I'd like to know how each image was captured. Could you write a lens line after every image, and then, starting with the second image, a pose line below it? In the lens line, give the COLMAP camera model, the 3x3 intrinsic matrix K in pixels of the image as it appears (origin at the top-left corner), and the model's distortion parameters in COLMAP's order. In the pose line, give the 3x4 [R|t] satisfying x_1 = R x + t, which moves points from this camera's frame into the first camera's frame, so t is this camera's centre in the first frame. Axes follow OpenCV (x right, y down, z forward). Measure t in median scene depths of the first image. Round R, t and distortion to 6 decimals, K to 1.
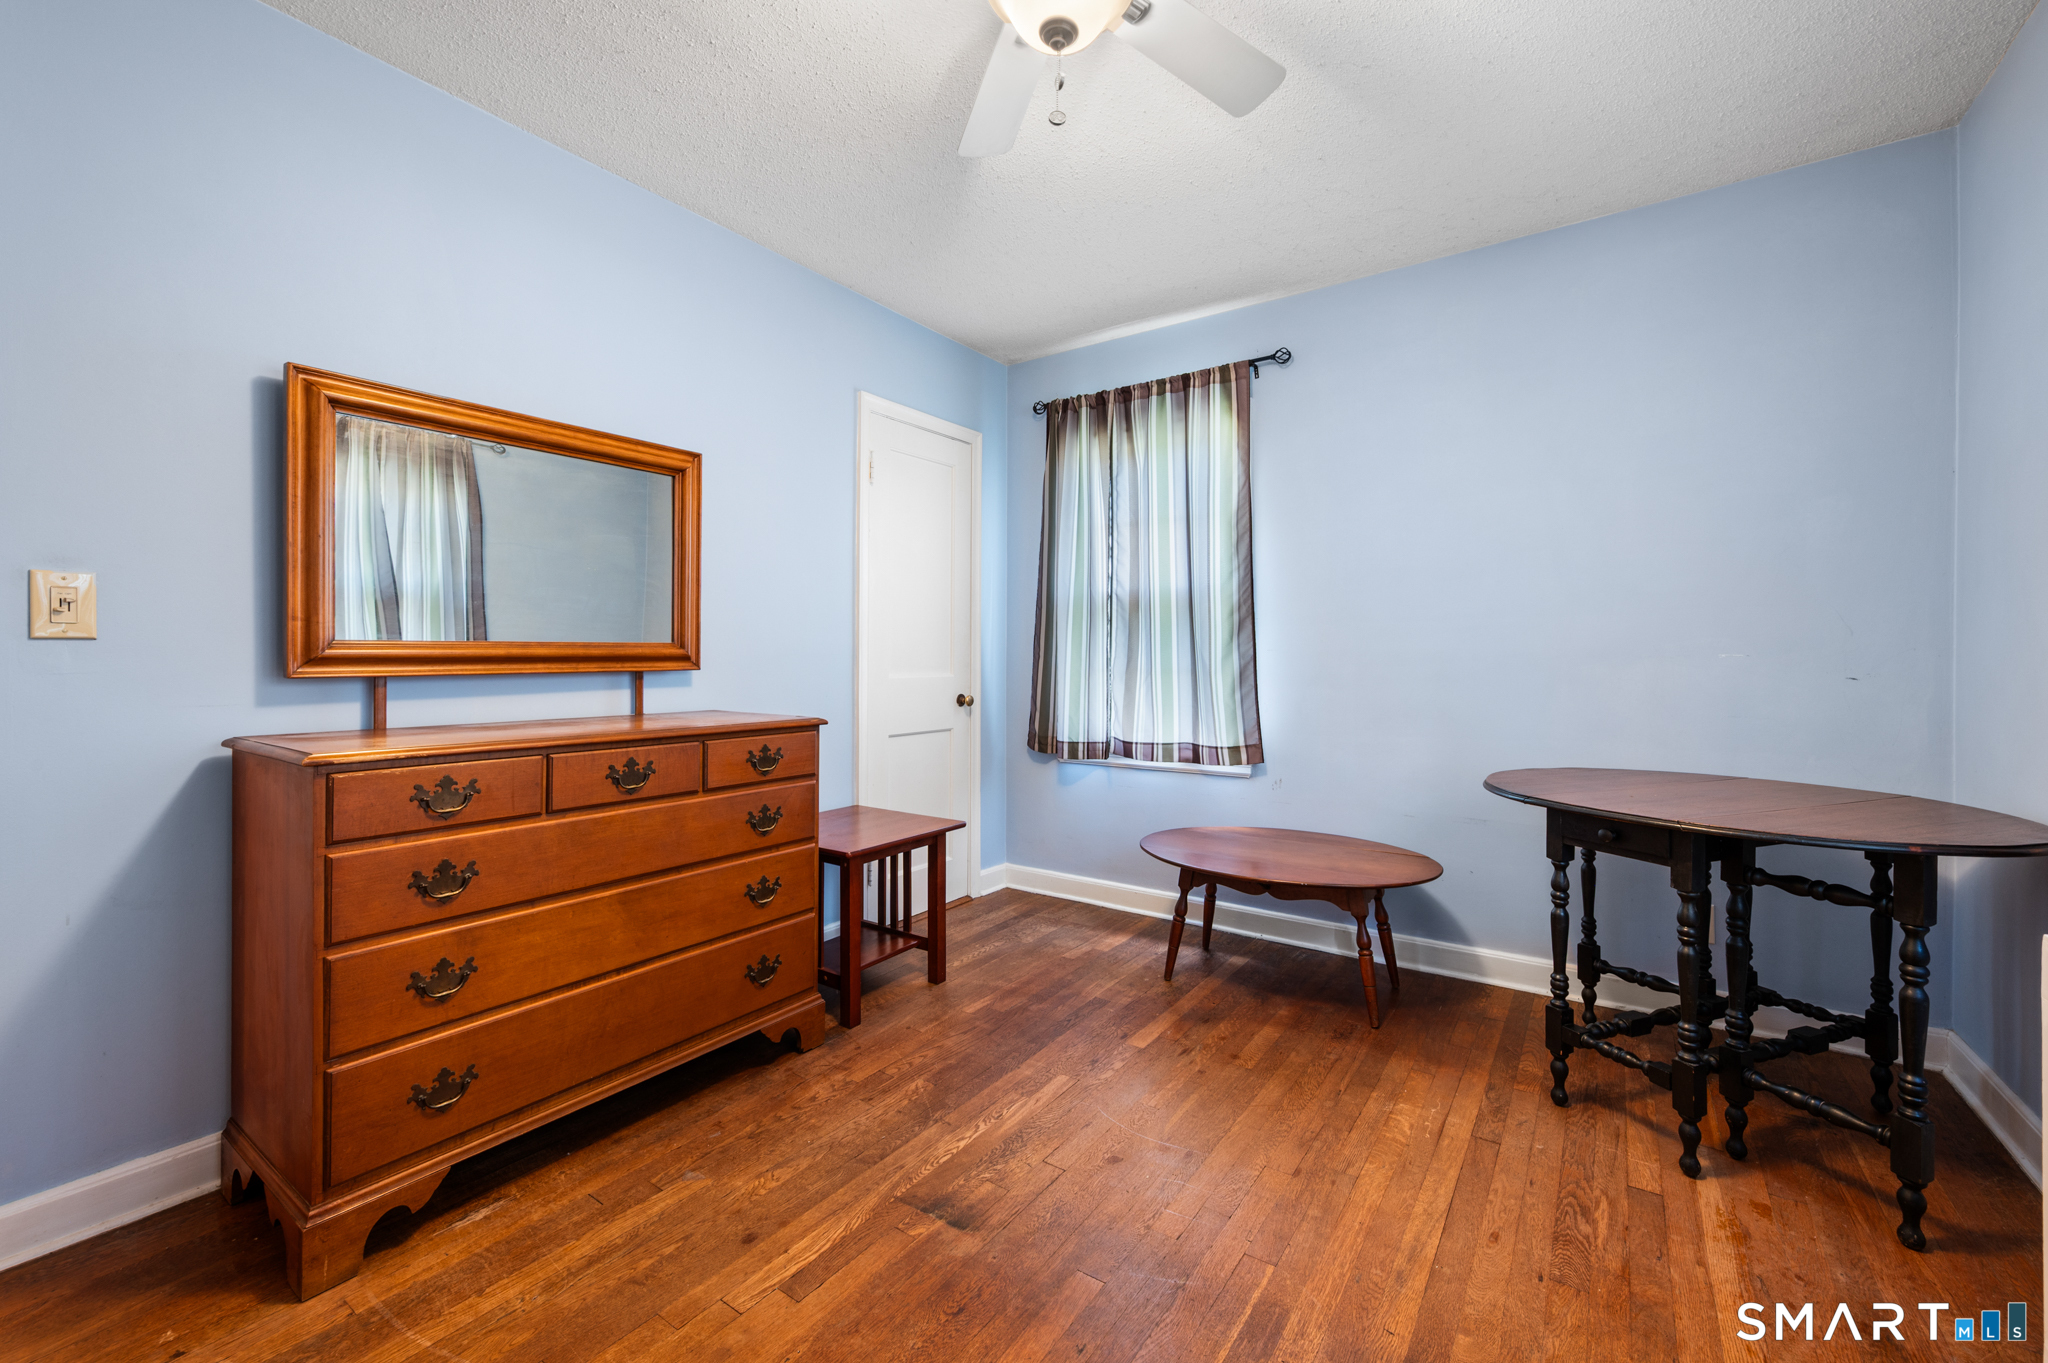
lens RADIAL K [[824.6, 0, 1015.8], [0, 824.6, 665.1], [0, 0, 1]] dist [0.000232, 0.000510]
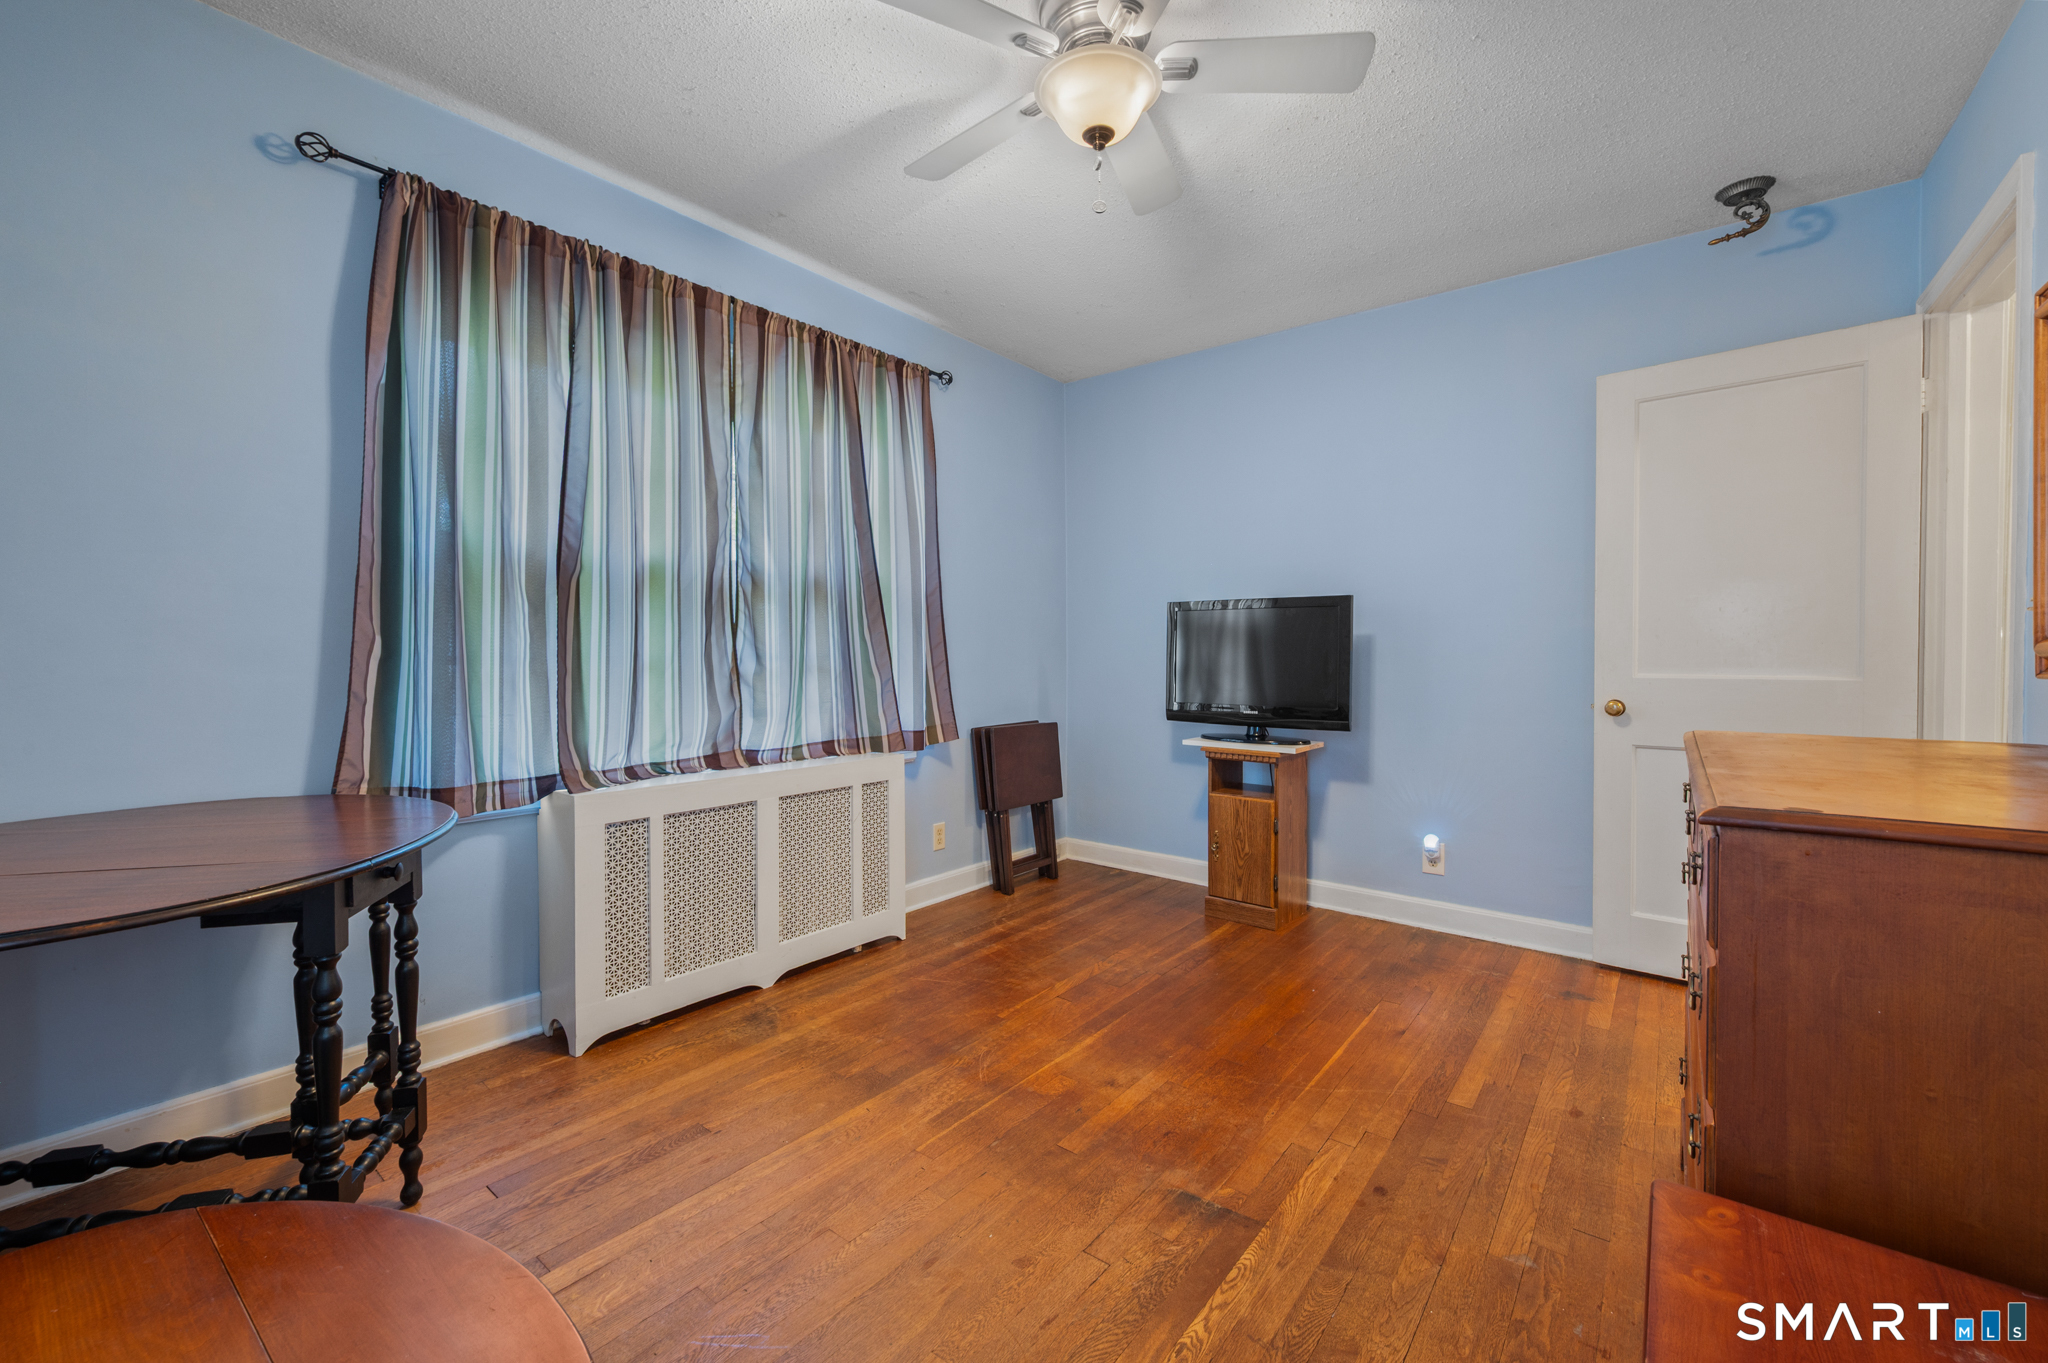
lens RADIAL K [[824.6, 0, 1017.6], [0, 824.6, 681.2], [0, 0, 1]] dist [0.000232, 0.000510]
pose [[-0.998493, -0.005346, 0.054627, 0.076525], [-0.003198, 0.999221, 0.039322, -0.008568], [-0.054795, 0.039088, -0.997732, 1.669243]]
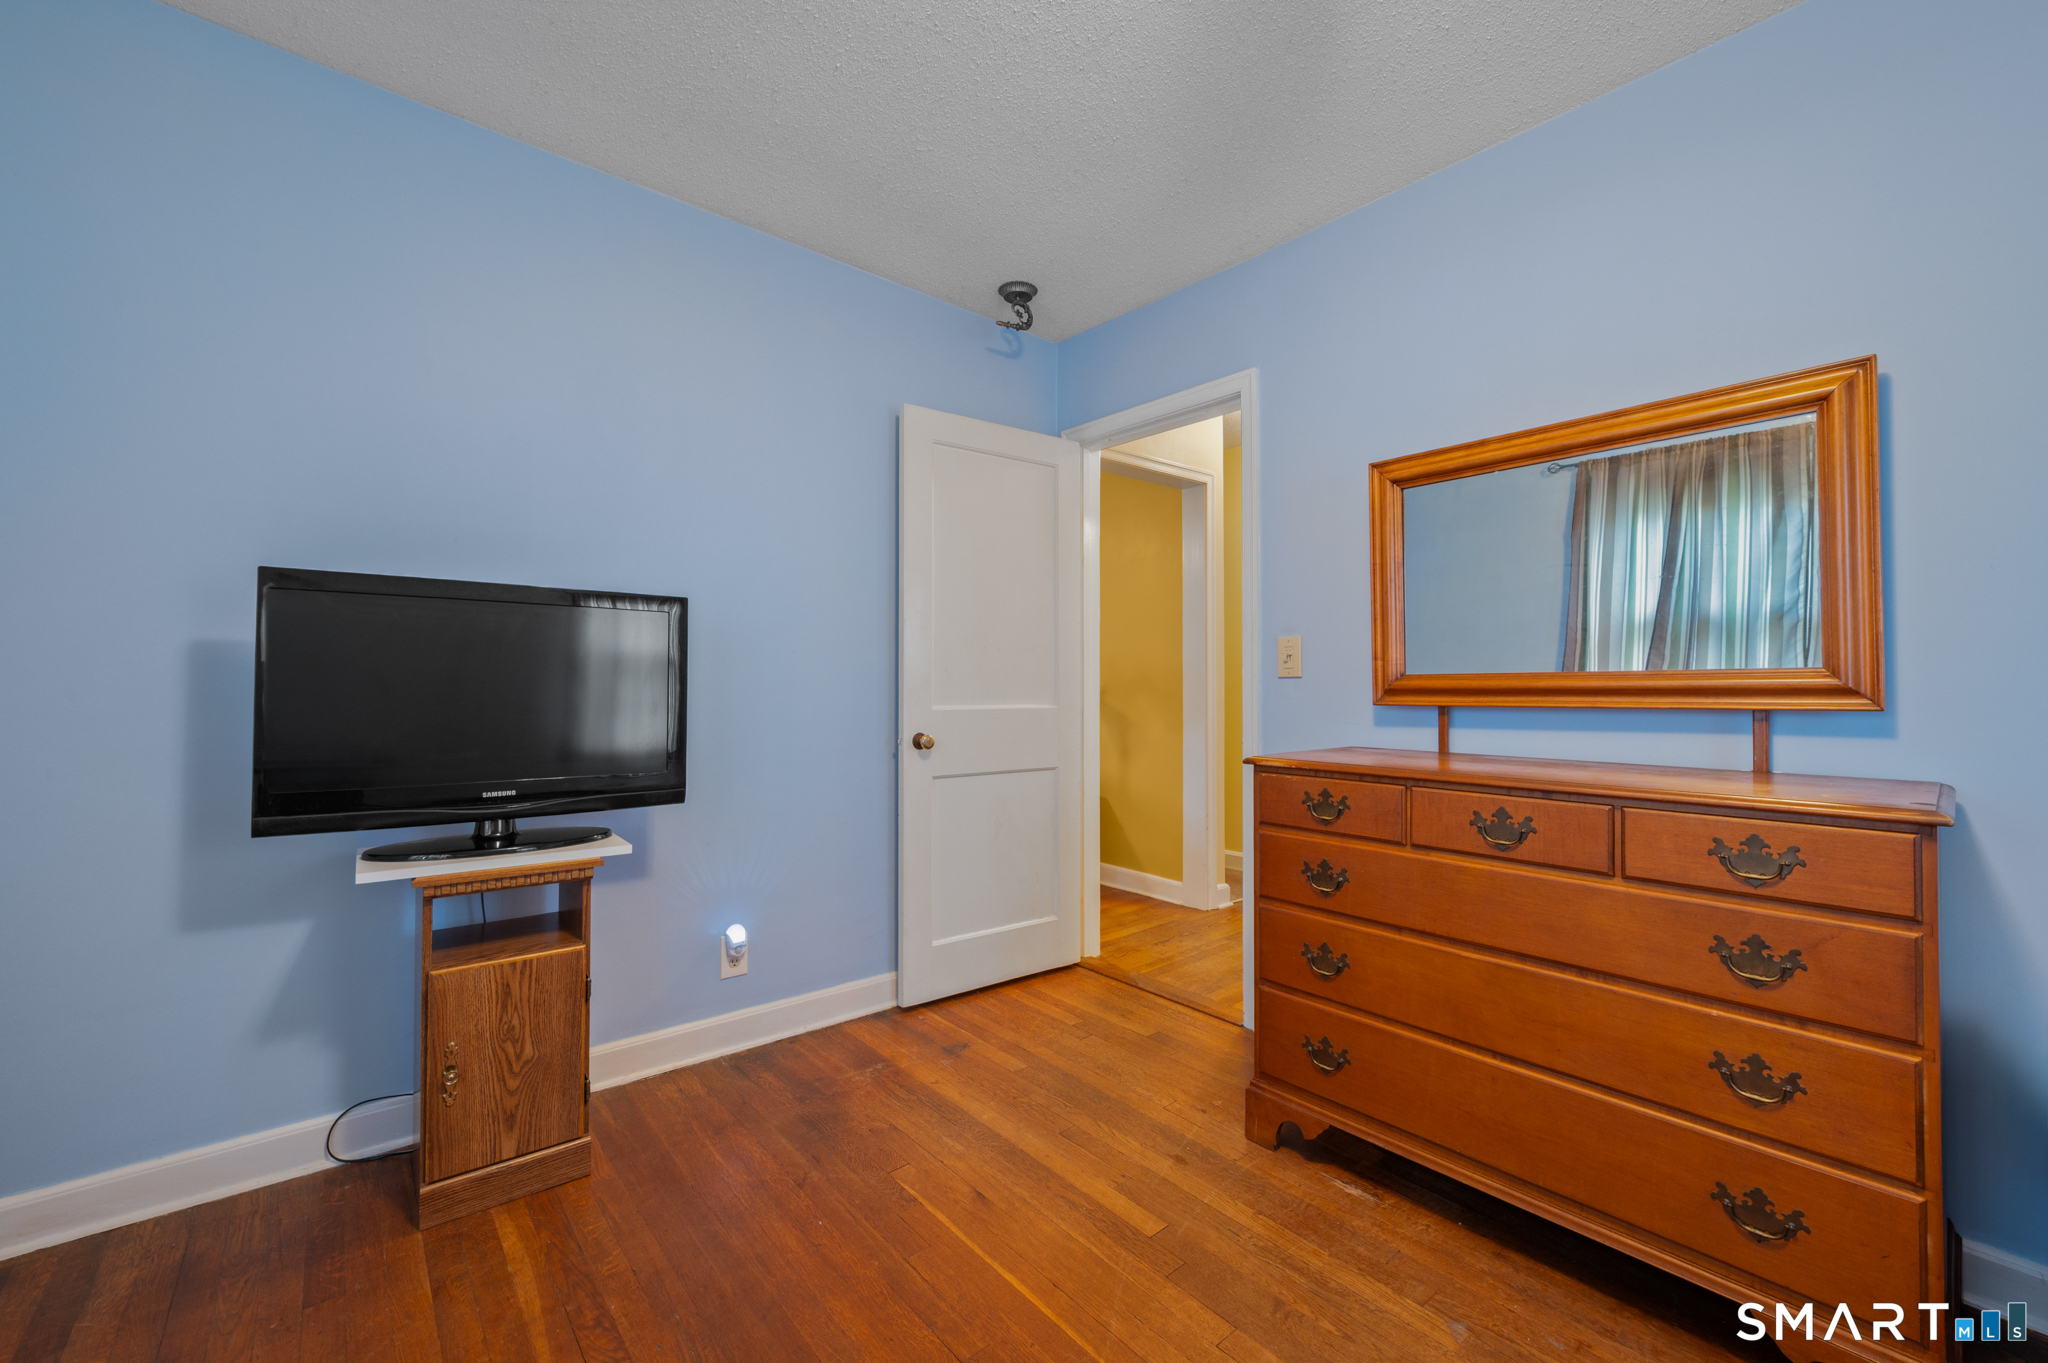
lens RADIAL K [[824.6, 0, 1020.2], [0, 824.6, 673.2], [0, 0, 1]] dist [0.000232, 0.000510]
pose [[-0.237262, -0.016541, -0.971305, 0.457815], [-0.012174, 0.999827, -0.014053, -0.007533], [0.971369, 0.008491, -0.237422, 0.691984]]
